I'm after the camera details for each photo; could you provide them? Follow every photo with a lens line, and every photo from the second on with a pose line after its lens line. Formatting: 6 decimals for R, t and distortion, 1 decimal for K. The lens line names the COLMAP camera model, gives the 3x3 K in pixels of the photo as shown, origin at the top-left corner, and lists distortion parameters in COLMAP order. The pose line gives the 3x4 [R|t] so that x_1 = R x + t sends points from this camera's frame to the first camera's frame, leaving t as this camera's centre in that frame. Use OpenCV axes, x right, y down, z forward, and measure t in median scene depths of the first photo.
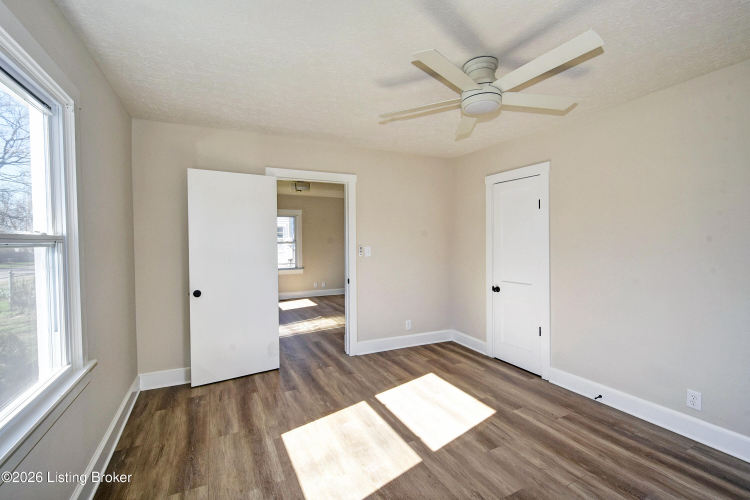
lens RADIAL K [[329.8, 0, 374.2], [0, 329.8, 251.8], [0, 0, 1]] dist [0.001941, -0.001464]
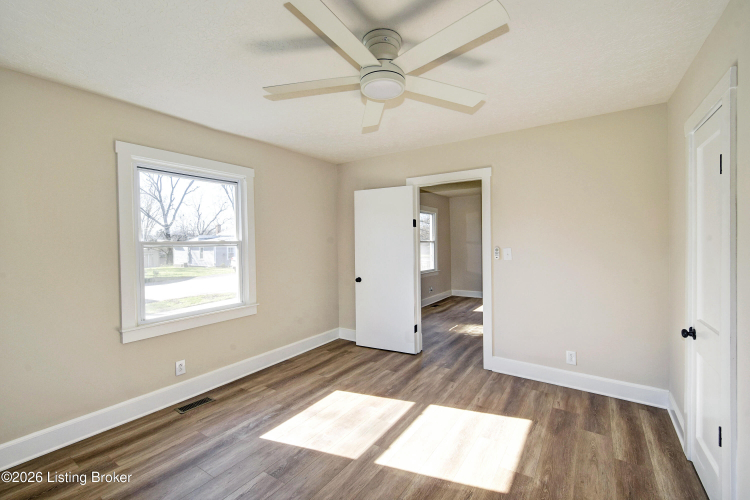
lens RADIAL K [[329.8, 0, 374.3], [0, 329.8, 244.2], [0, 0, 1]] dist [0.001941, -0.001464]
pose [[0.503754, 0.011836, -0.863766, 0.668473], [-0.025211, 0.999682, -0.001005, -0.019911], [0.863479, 0.022283, 0.503892, 0.334467]]
